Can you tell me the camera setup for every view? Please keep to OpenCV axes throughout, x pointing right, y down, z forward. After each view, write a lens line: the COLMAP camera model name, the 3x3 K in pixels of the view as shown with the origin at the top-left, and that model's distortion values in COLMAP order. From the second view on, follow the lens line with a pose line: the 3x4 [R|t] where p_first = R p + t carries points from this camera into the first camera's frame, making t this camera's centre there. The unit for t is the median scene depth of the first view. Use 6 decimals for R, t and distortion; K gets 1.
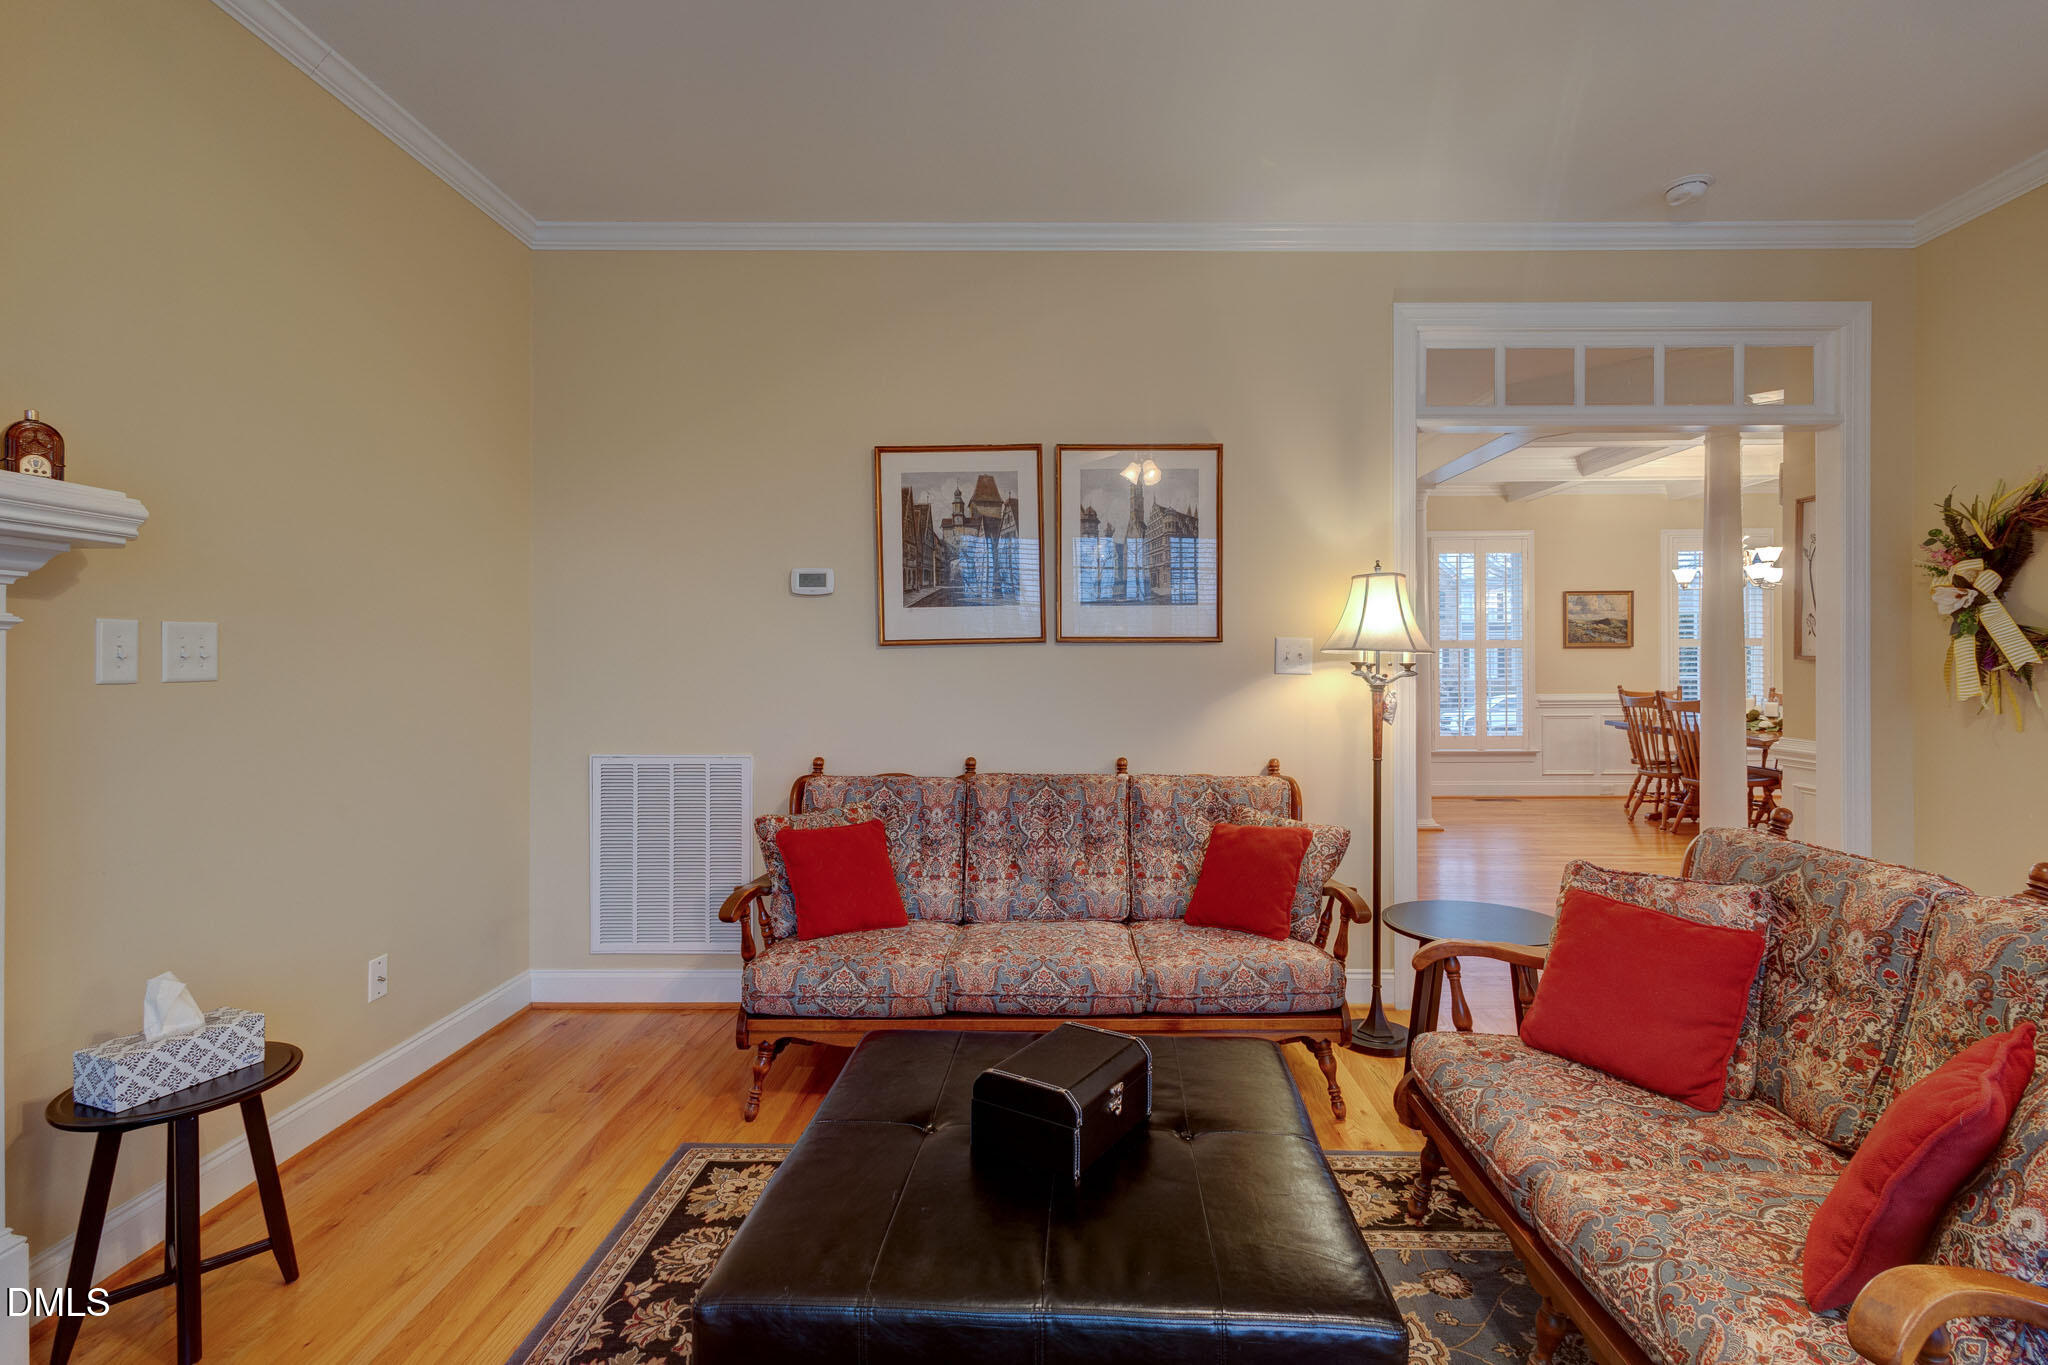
lens RADIAL K [[948.9, 0, 1072.6], [0, 948.9, 660.0], [0, 0, 1]] dist [0.012048, -0.004146]
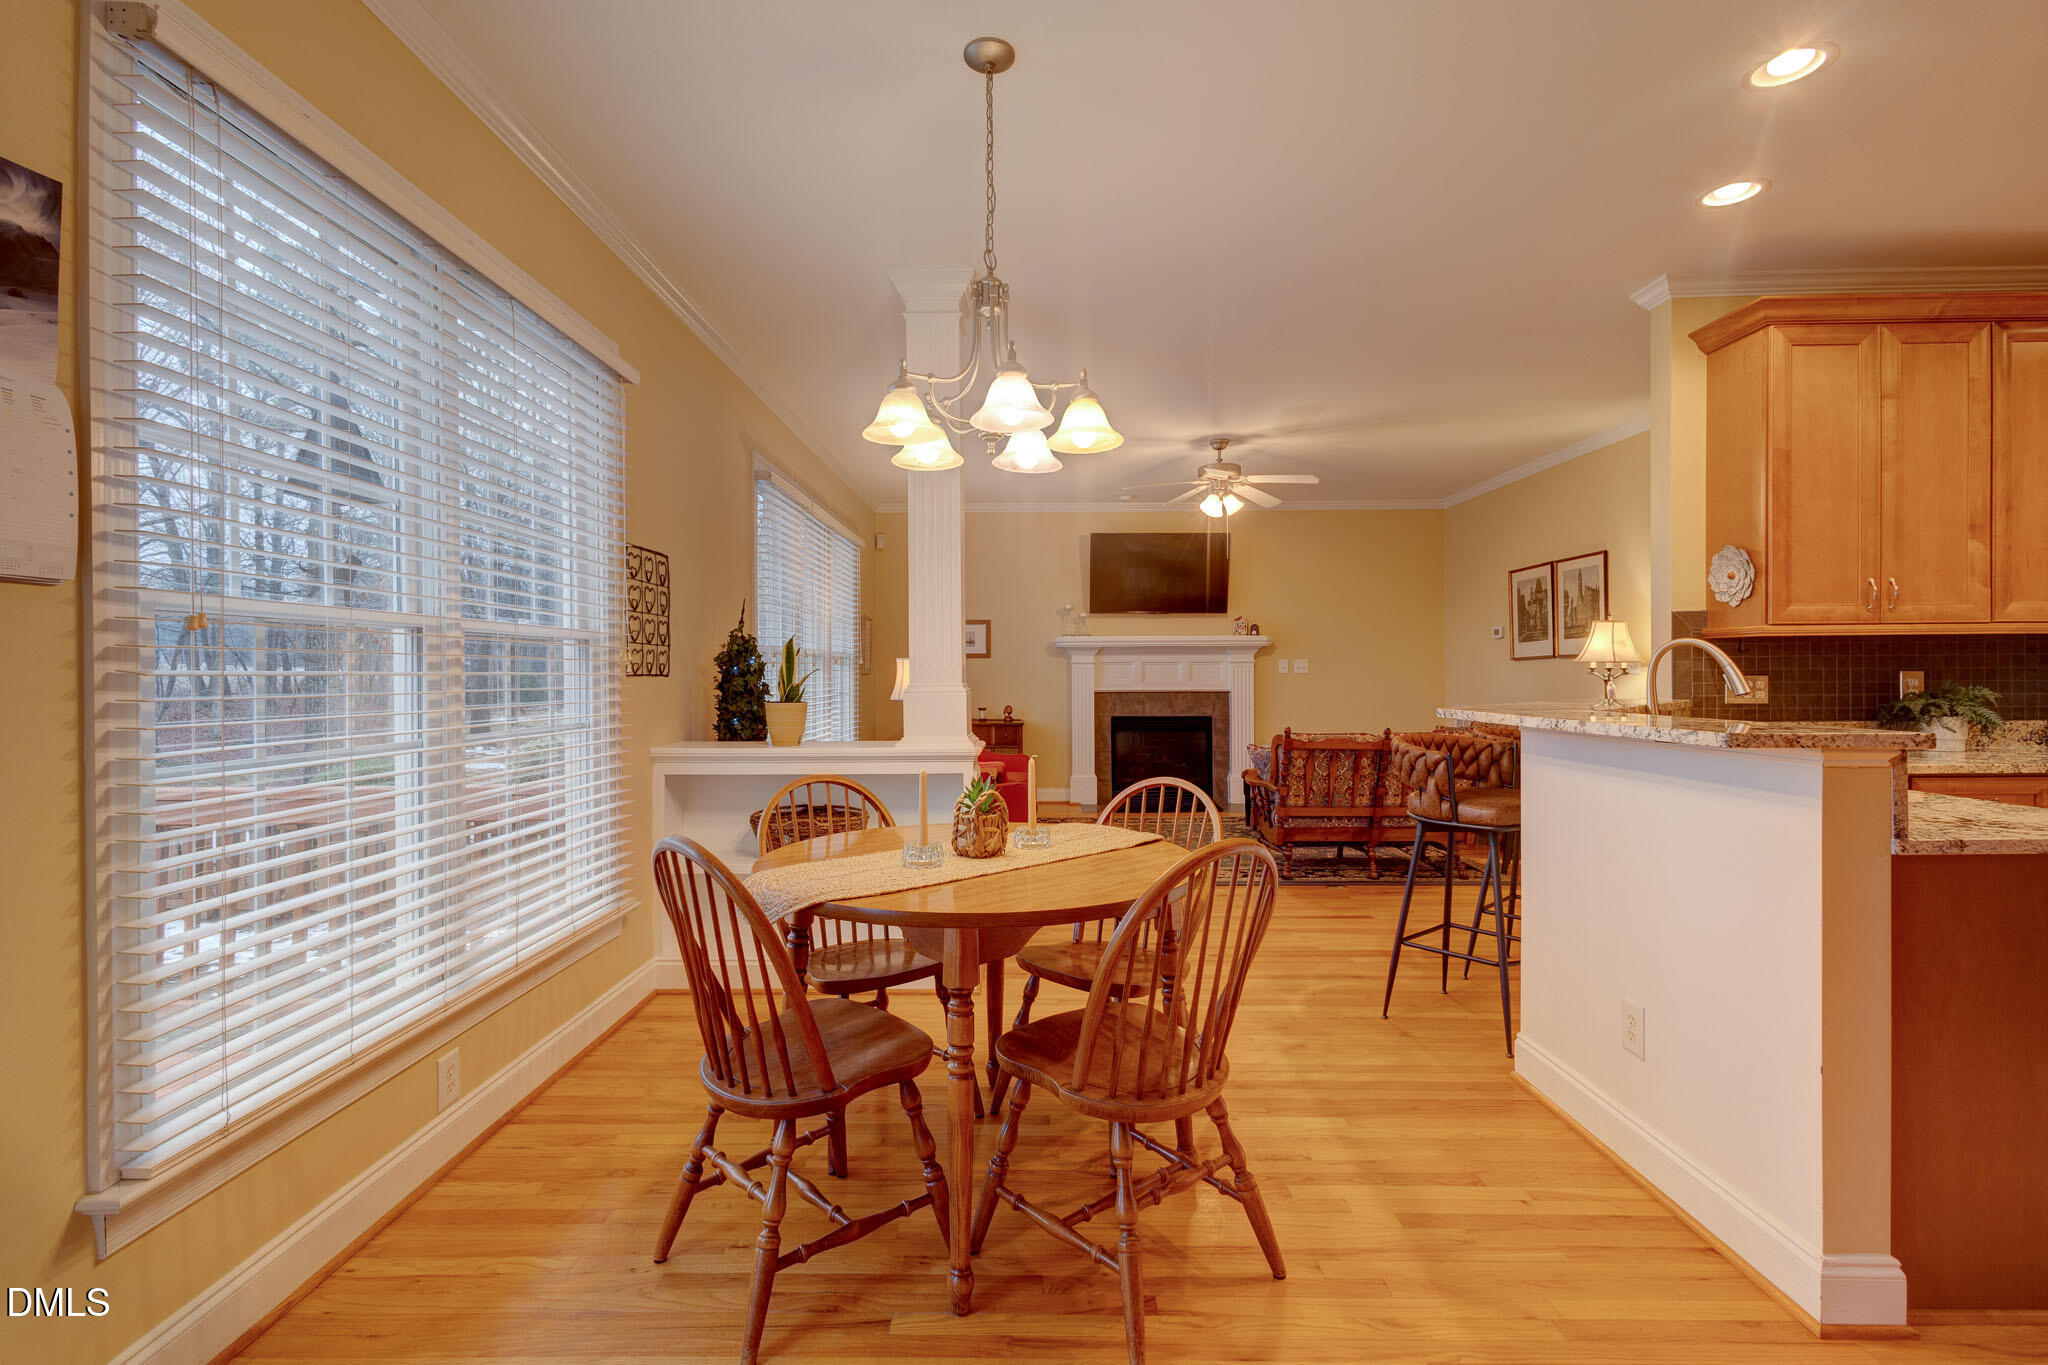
lens RADIAL K [[948.9, 0, 1023.3], [0, 948.9, 671.8], [0, 0, 1]] dist [0.012048, -0.004146]
pose [[-0.003460, 0.002364, -0.999991, 2.041271], [0.010457, 0.999943, 0.002328, -0.005225], [0.999939, -0.010449, -0.003485, -0.137072]]
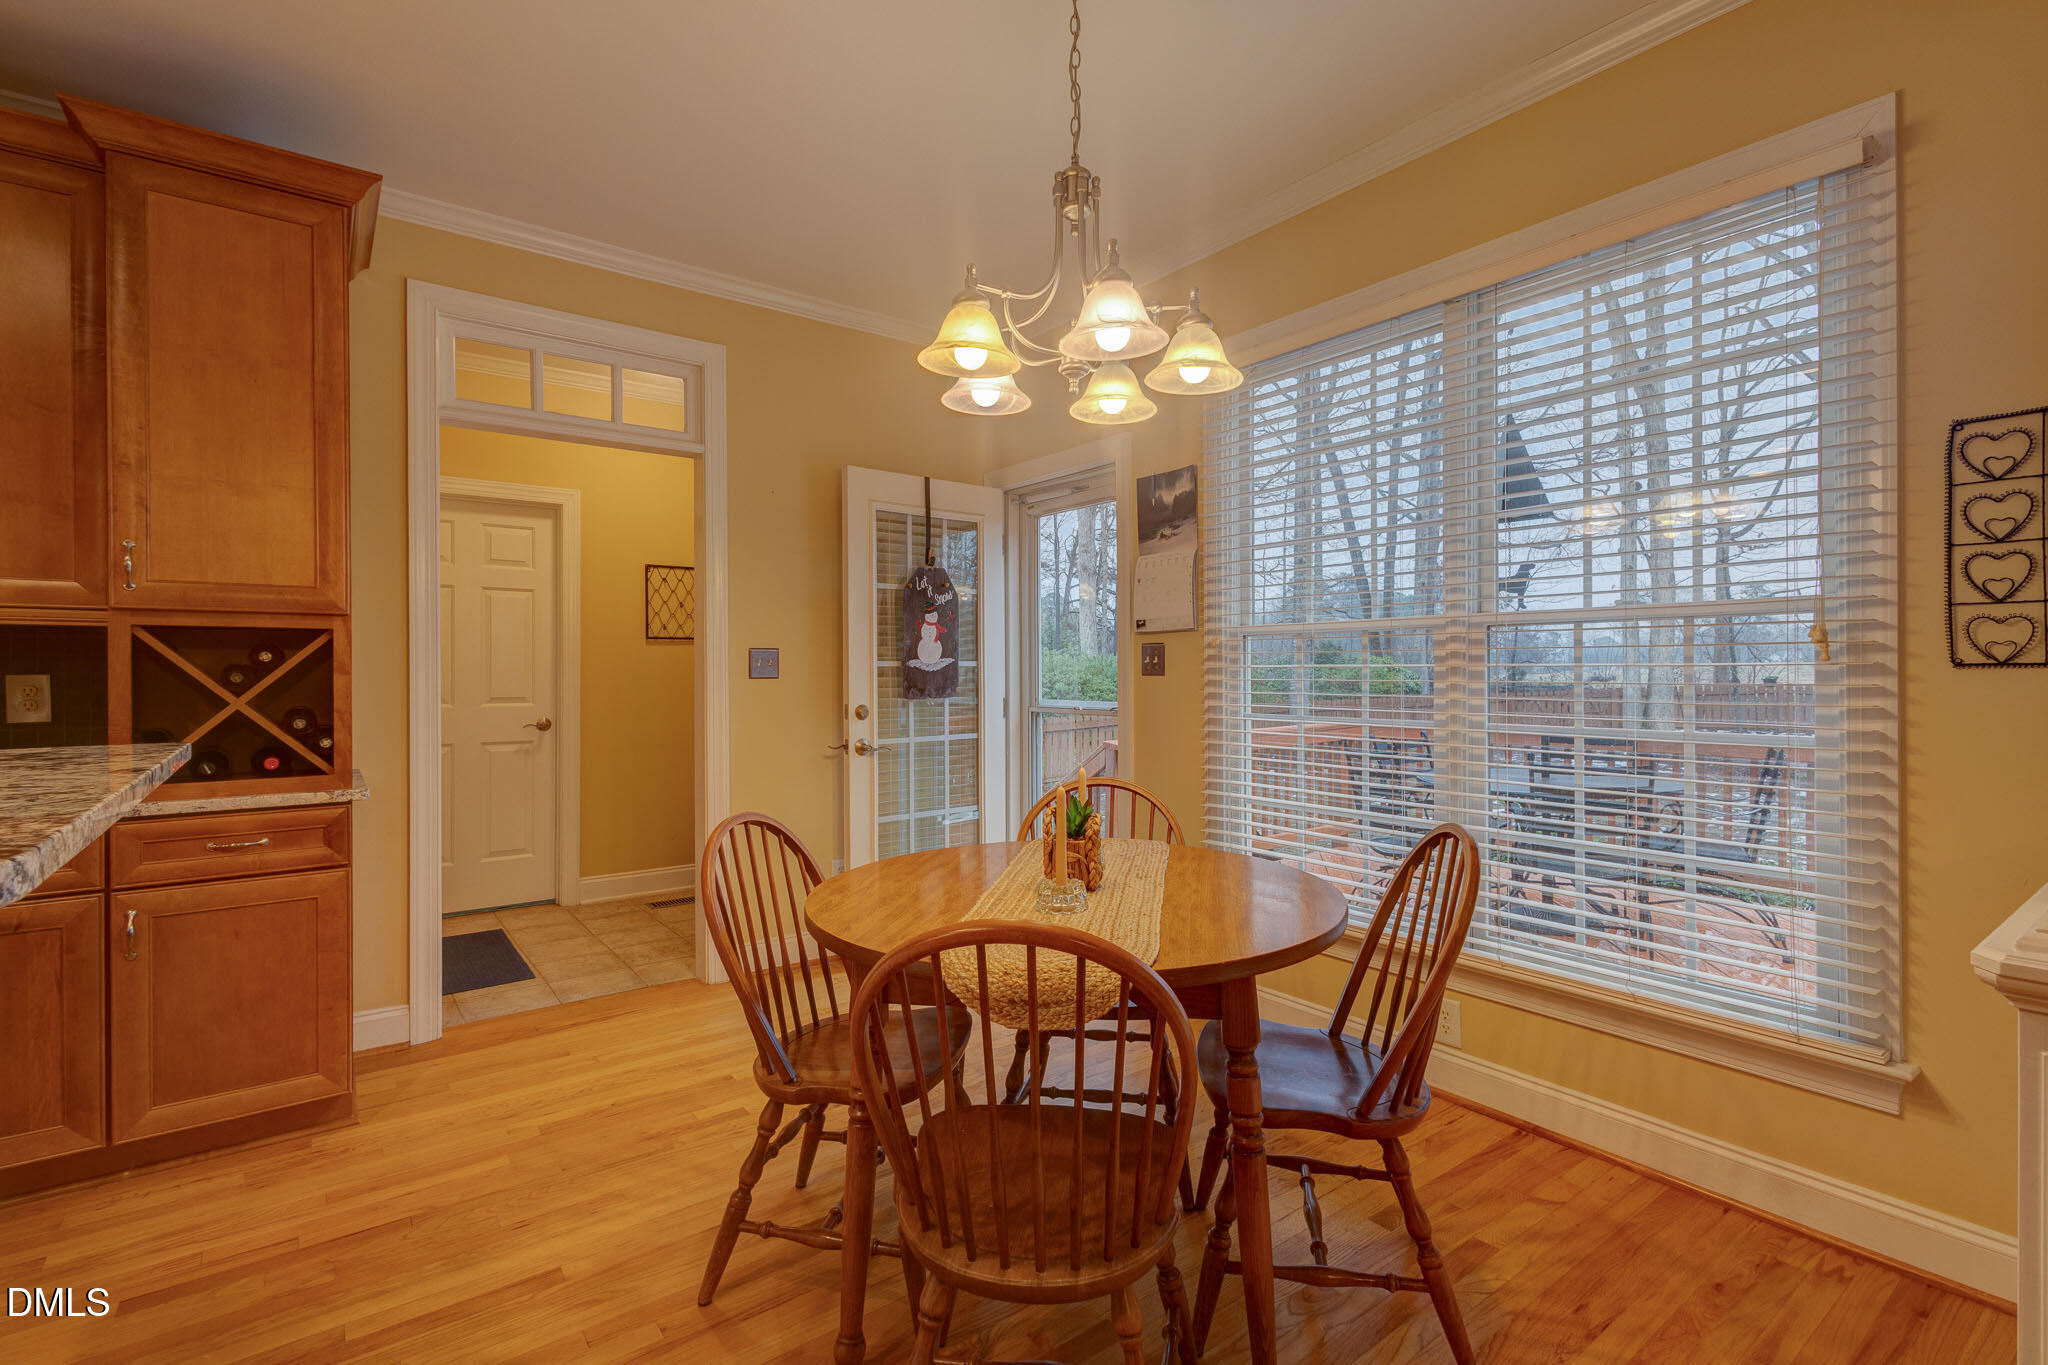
lens RADIAL K [[948.9, 0, 1023.3], [0, 948.9, 680.8], [0, 0, 1]] dist [0.012048, -0.004146]
pose [[-0.614377, -0.001029, 0.789012, 0.913354], [0.003384, 0.999987, 0.003940, 0.001822], [-0.789005, 0.005091, -0.614366, 0.211134]]
